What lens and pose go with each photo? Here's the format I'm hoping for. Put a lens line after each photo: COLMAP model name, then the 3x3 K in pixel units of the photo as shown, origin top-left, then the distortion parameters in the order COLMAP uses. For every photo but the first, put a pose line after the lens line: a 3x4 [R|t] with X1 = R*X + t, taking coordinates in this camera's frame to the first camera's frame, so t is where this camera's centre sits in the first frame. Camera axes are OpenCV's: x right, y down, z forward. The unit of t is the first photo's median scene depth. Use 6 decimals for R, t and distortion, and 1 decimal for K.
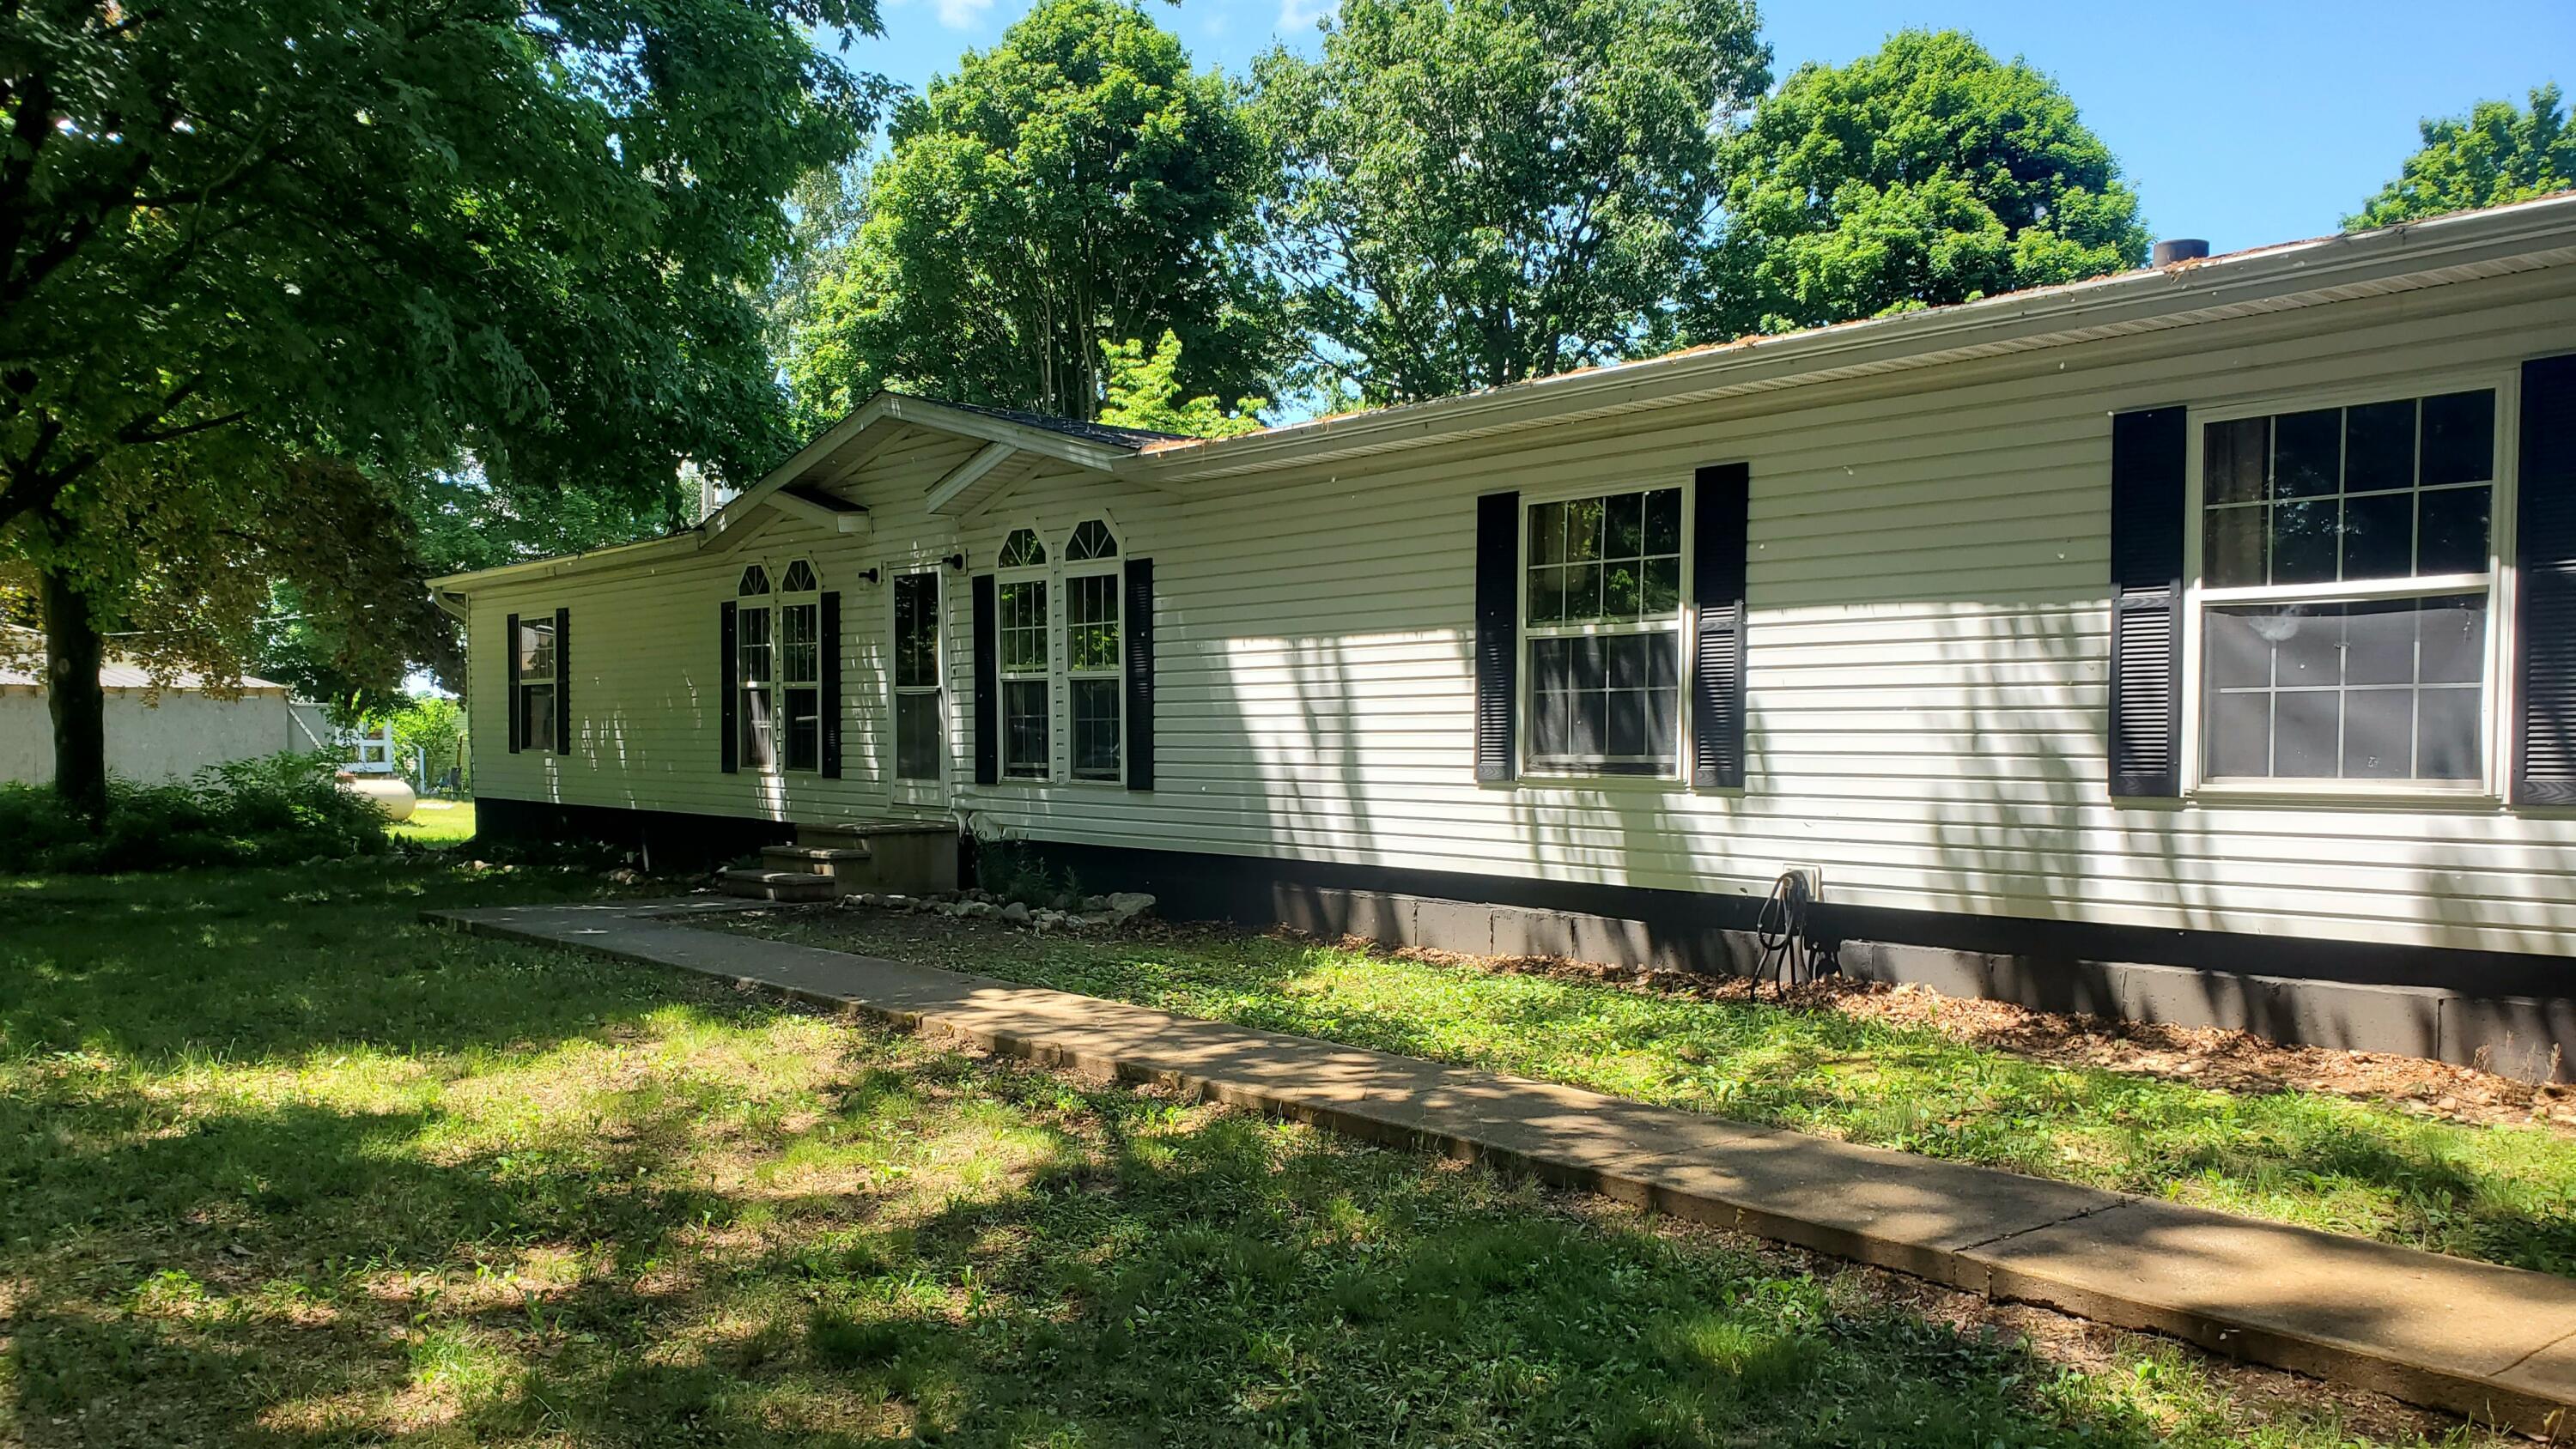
lens RADIAL K [[1935.0, 0, 1287.7], [0, 1935.0, 777.2], [0, 0, 1]] dist [0.028649, -0.004846]
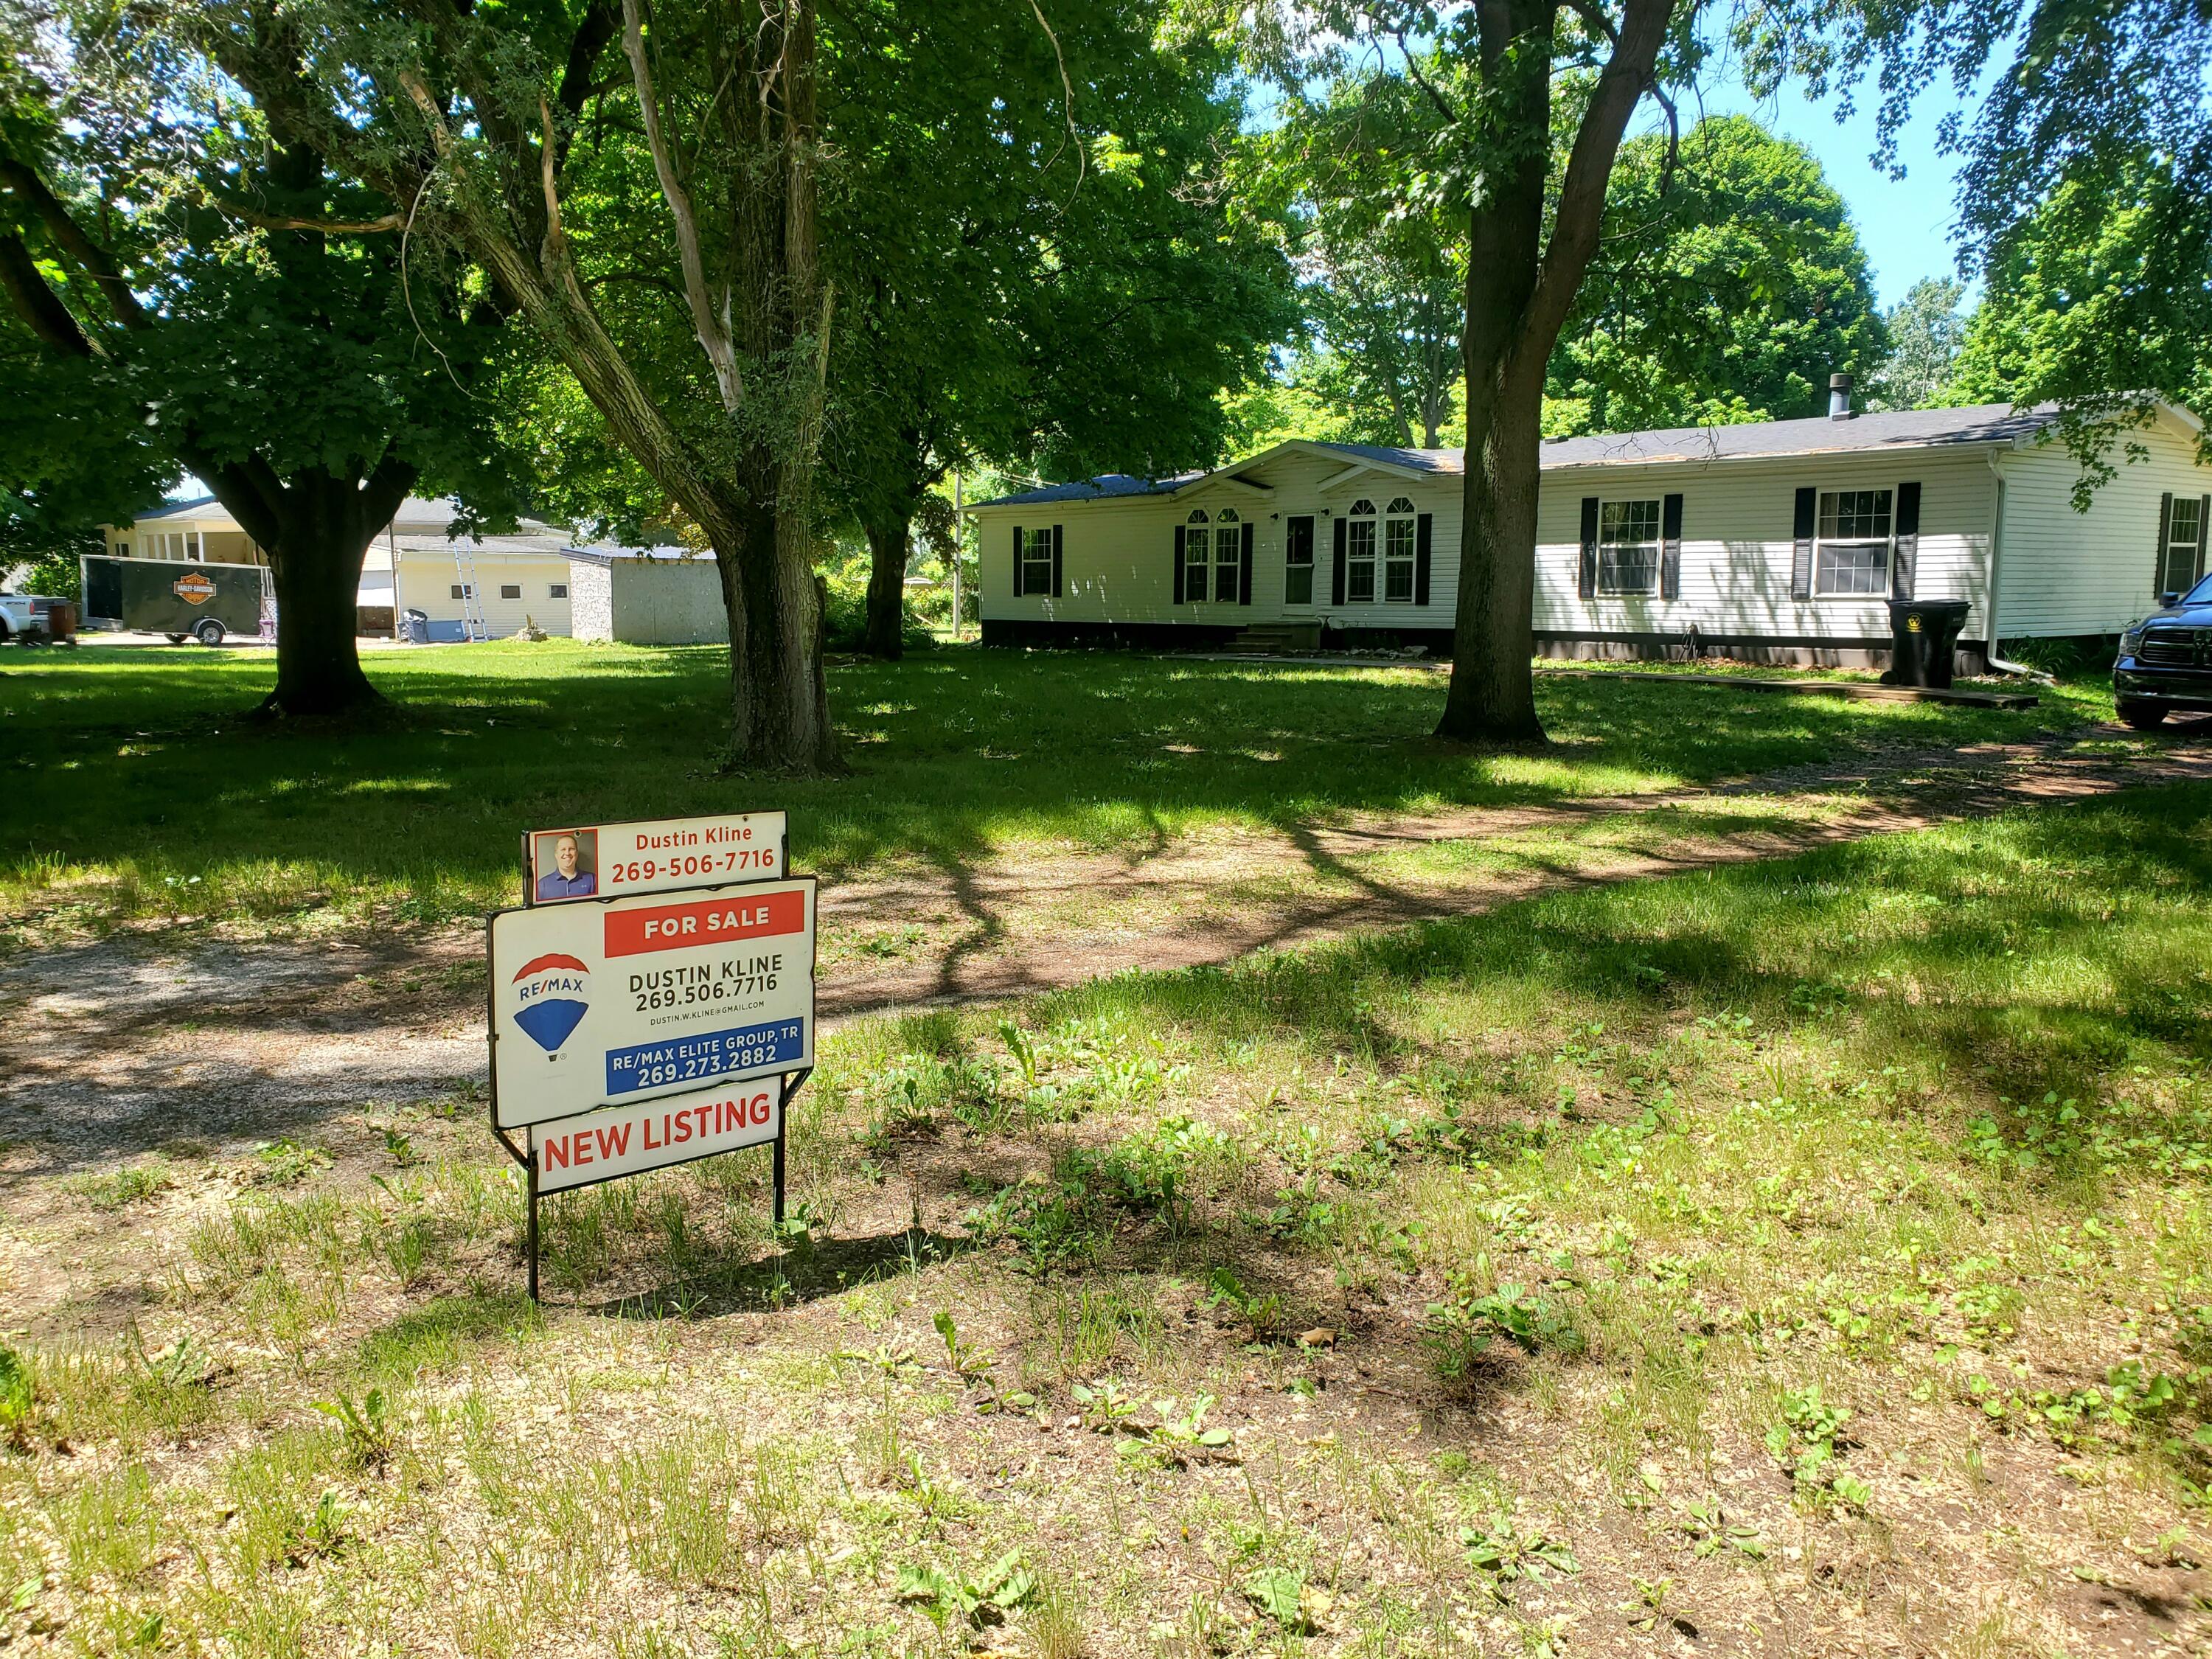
lens RADIAL K [[1670.5, 0, 1106.0], [0, 1670.5, 829.5], [0, 0, 1]] dist [-0.003509, -0.003069]
pose [[0.999867, -0.001806, -0.016197, -0.456719], [0.003729, 0.992821, 0.119548, 0.035317], [0.015865, -0.119592, 0.992696, -1.231069]]
